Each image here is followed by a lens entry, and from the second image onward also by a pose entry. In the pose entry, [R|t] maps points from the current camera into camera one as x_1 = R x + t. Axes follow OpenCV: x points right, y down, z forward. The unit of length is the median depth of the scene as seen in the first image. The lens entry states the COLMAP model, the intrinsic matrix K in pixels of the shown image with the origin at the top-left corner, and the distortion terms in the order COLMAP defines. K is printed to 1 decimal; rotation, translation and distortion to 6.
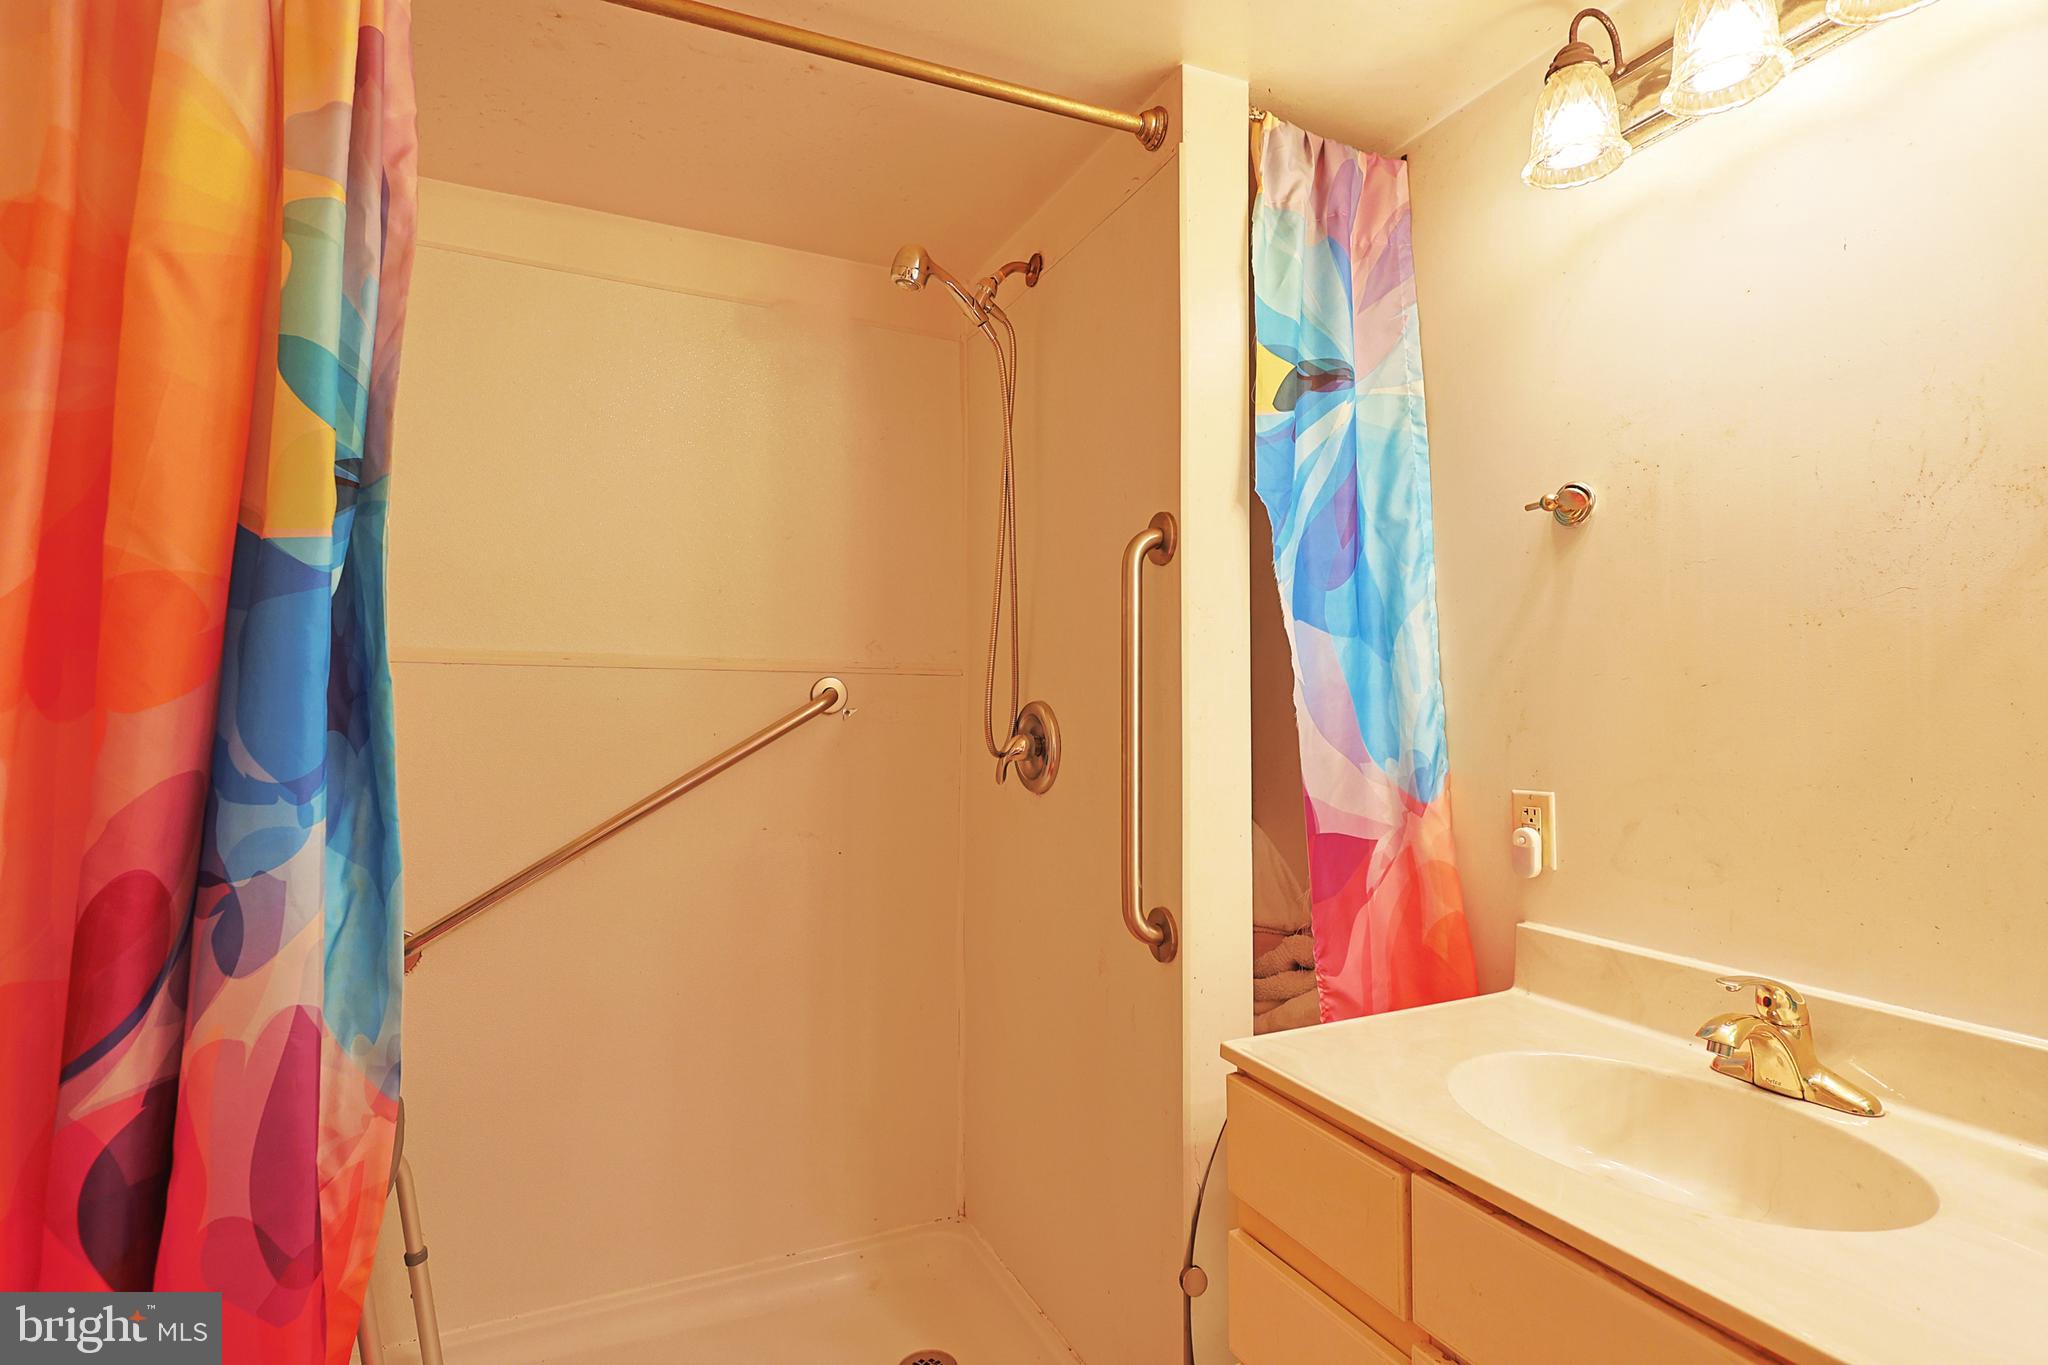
lens RADIAL K [[1002.4, 0, 1031.0], [0, 1002.4, 683.7], [0, 0, 1]] dist [-0.003571, 0.003975]
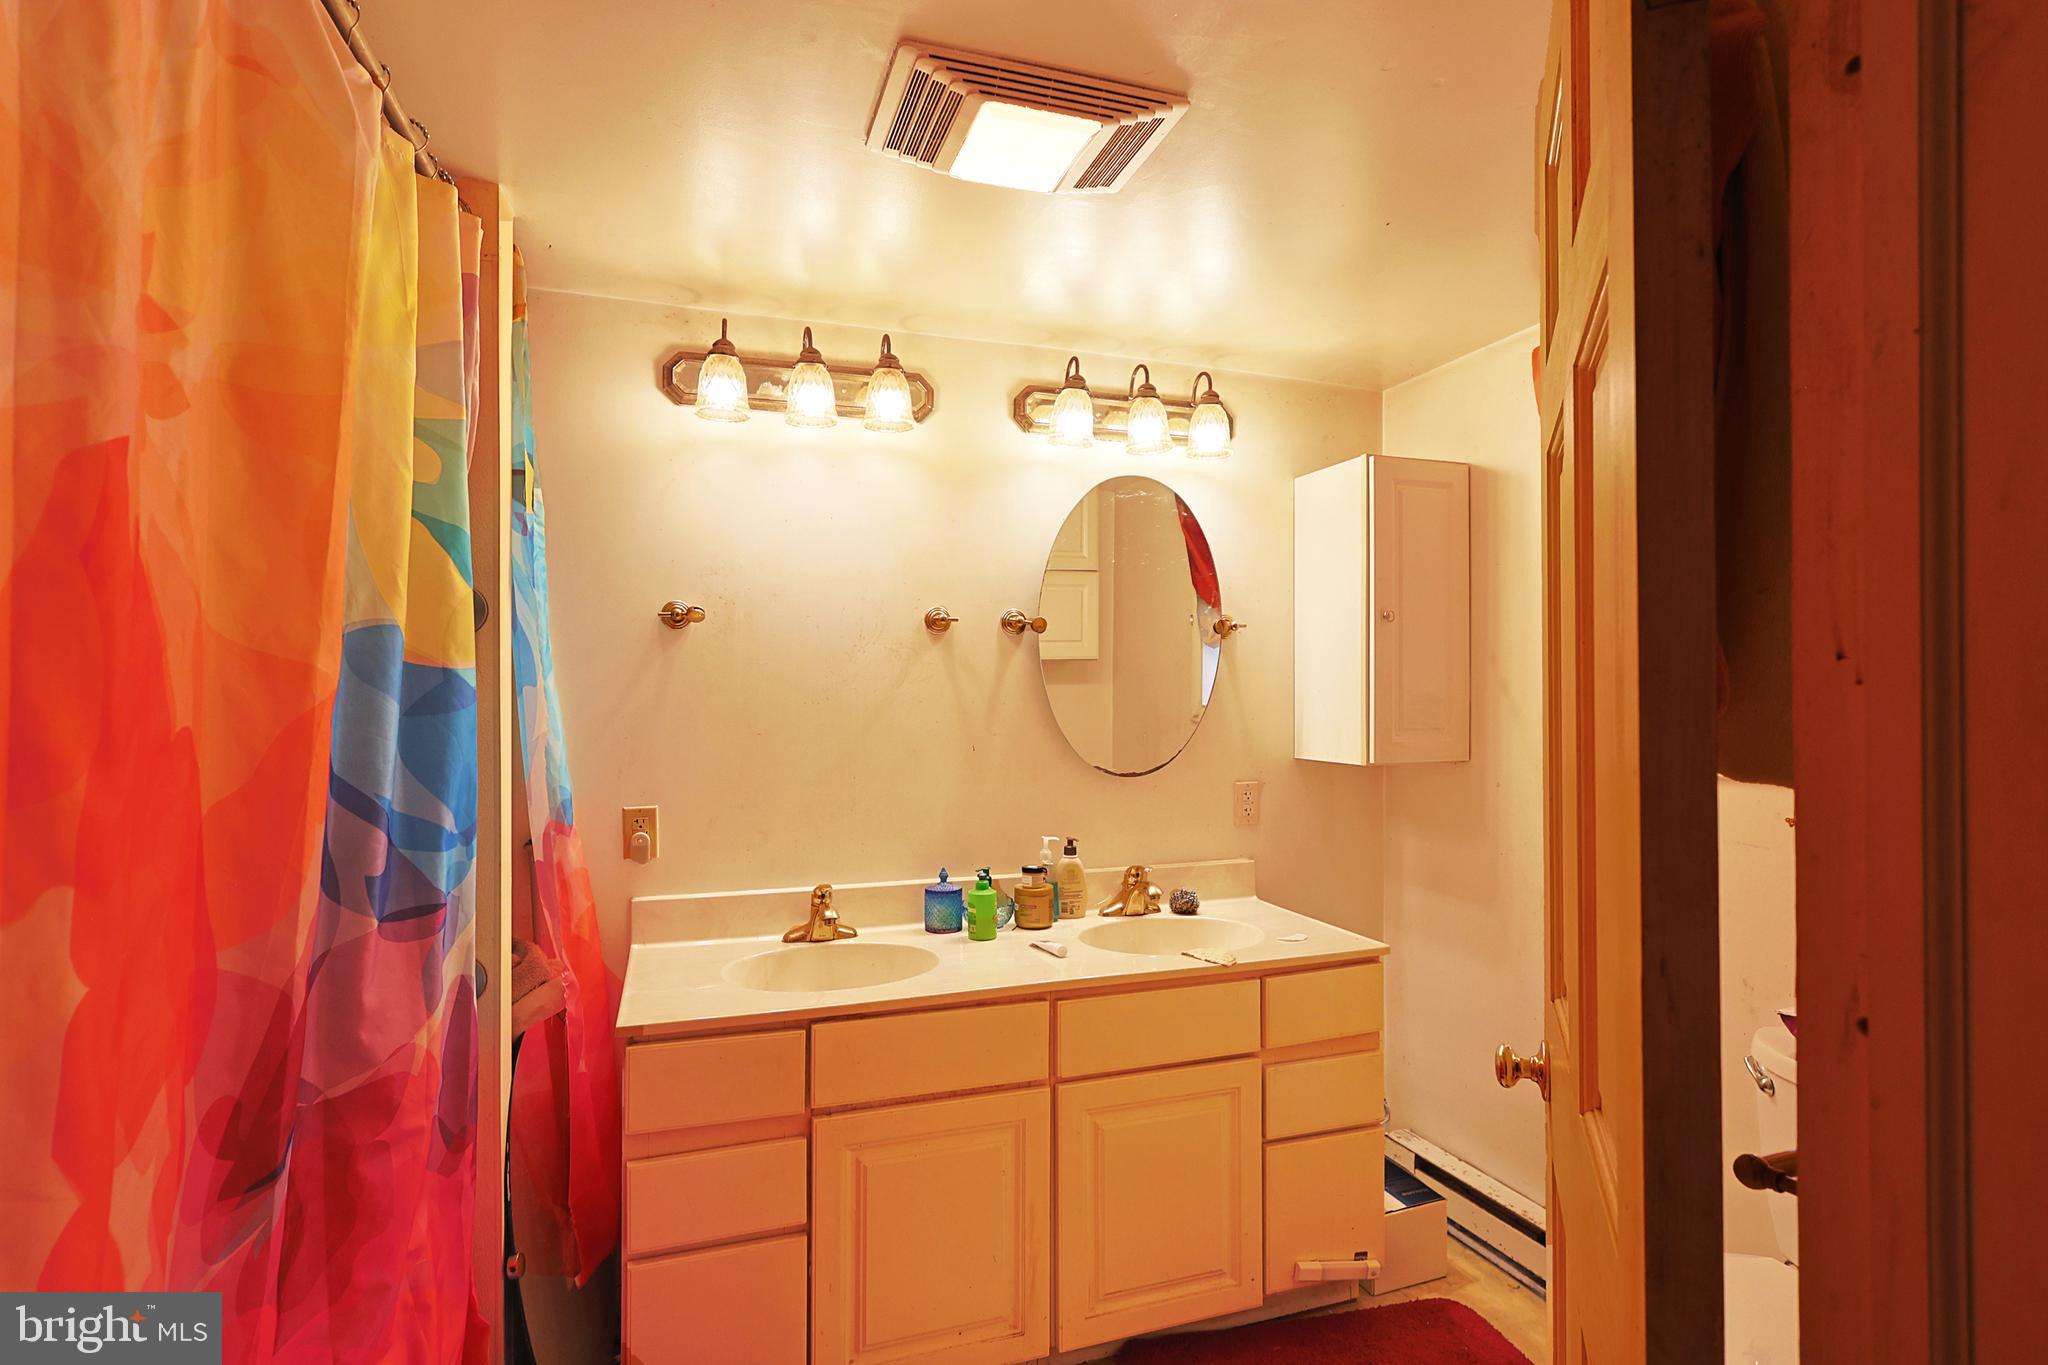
lens RADIAL K [[1002.4, 0, 1028.6], [0, 1002.4, 687.9], [0, 0, 1]] dist [-0.003571, 0.003975]
pose [[0.098916, 0.003477, 0.995090, -0.877528], [-0.020480, 0.999789, -0.001458, -0.072991], [-0.994885, -0.020235, 0.098967, 0.298780]]
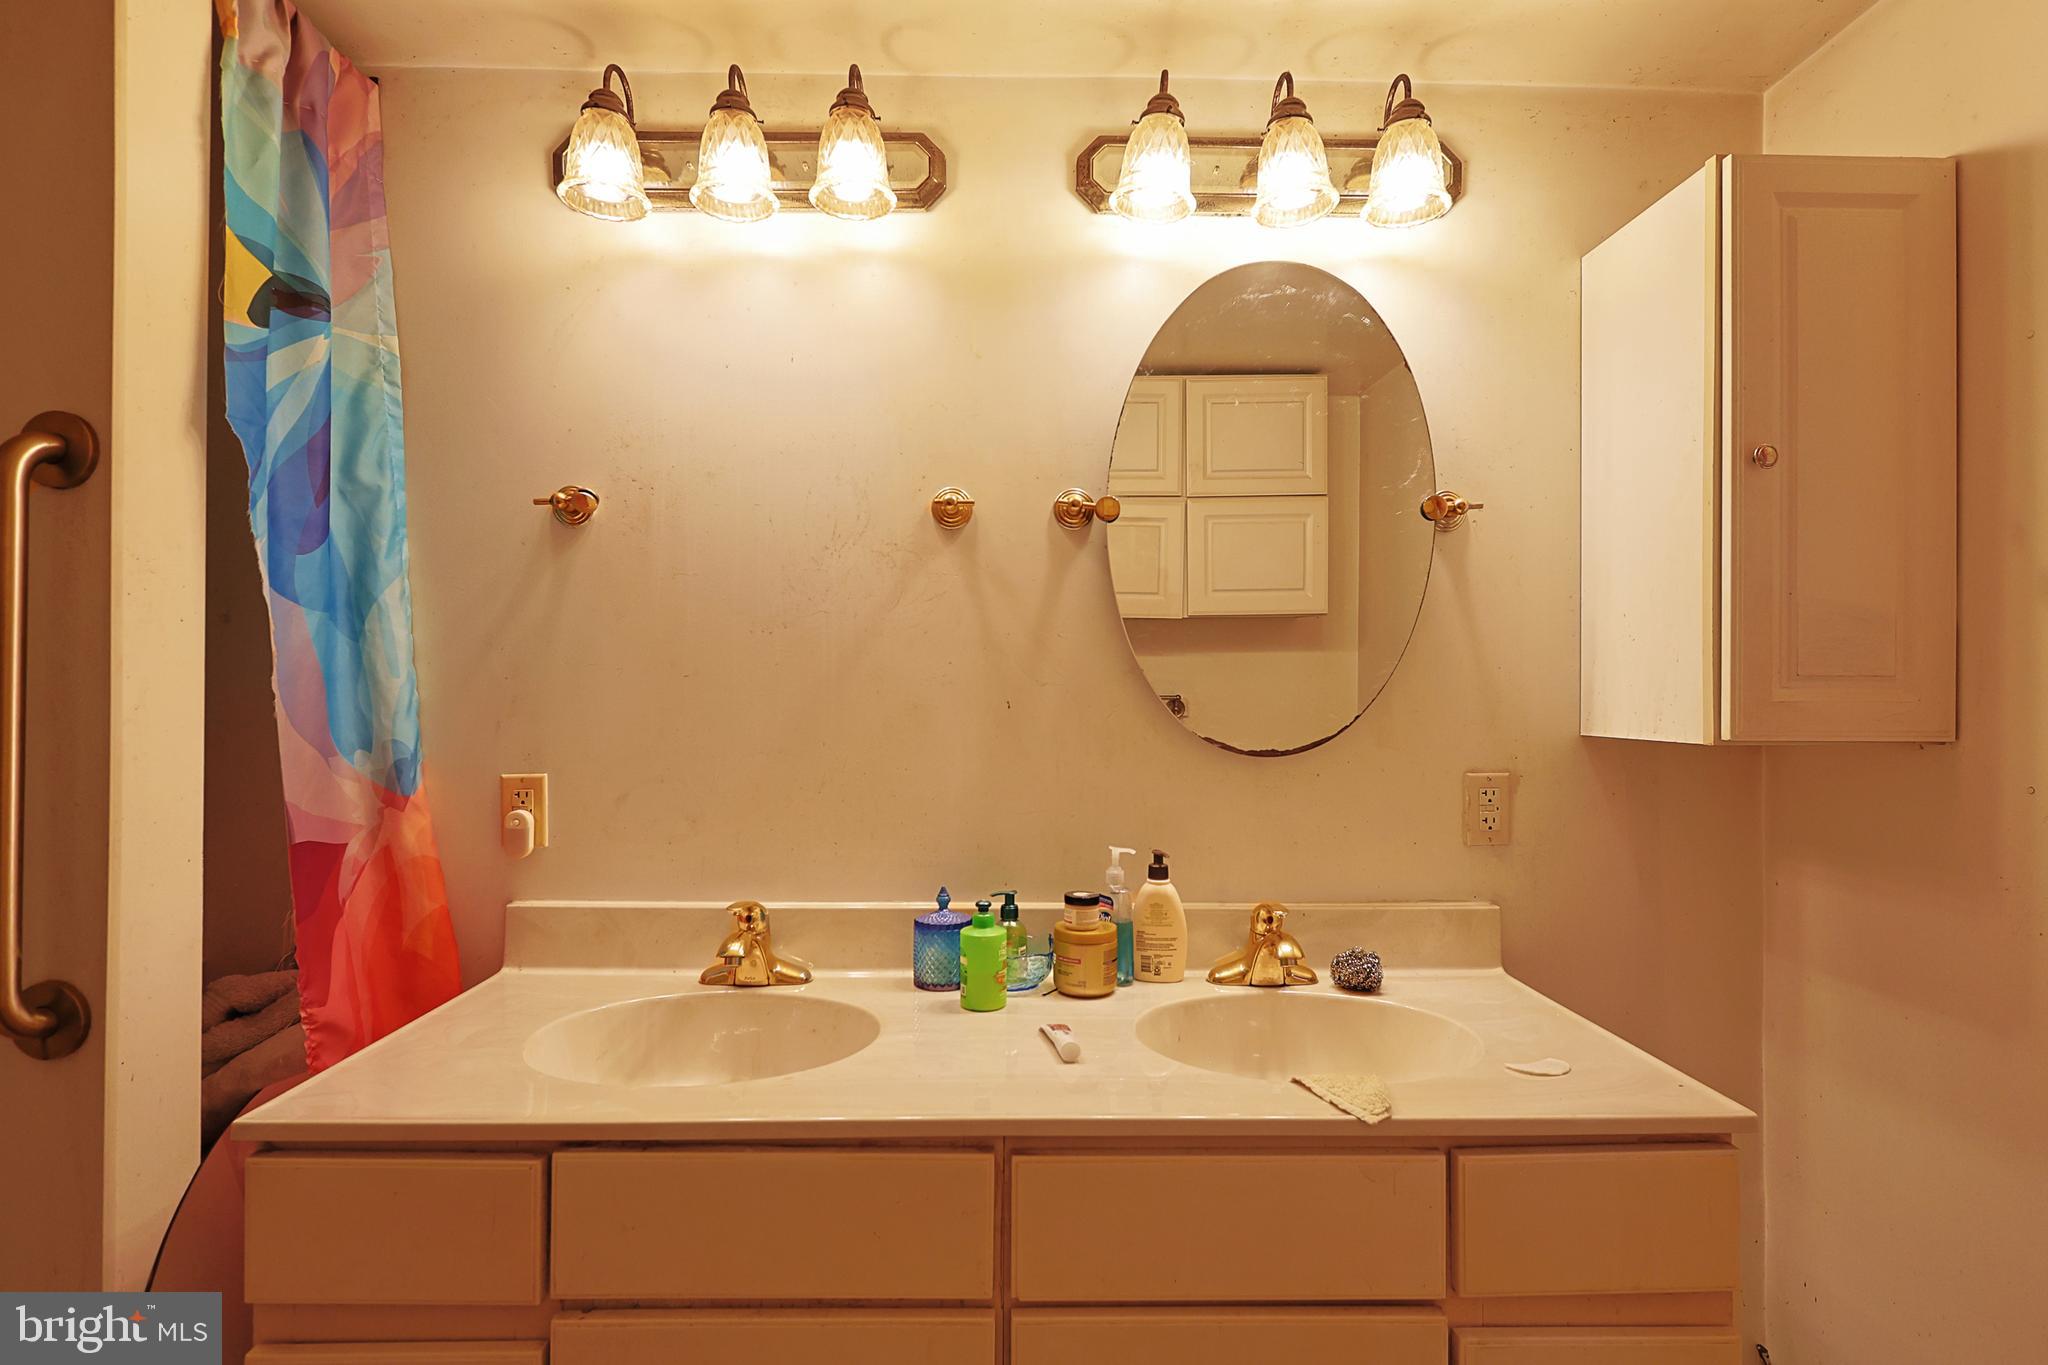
lens RADIAL K [[1002.4, 0, 1026.2], [0, 1002.4, 684.9], [0, 0, 1]] dist [-0.003571, 0.003975]
pose [[0.407106, 0.008480, 0.913342, -0.233546], [-0.024553, 0.999697, 0.001662, 0.000046], [-0.913051, -0.023102, 0.407191, 0.103545]]
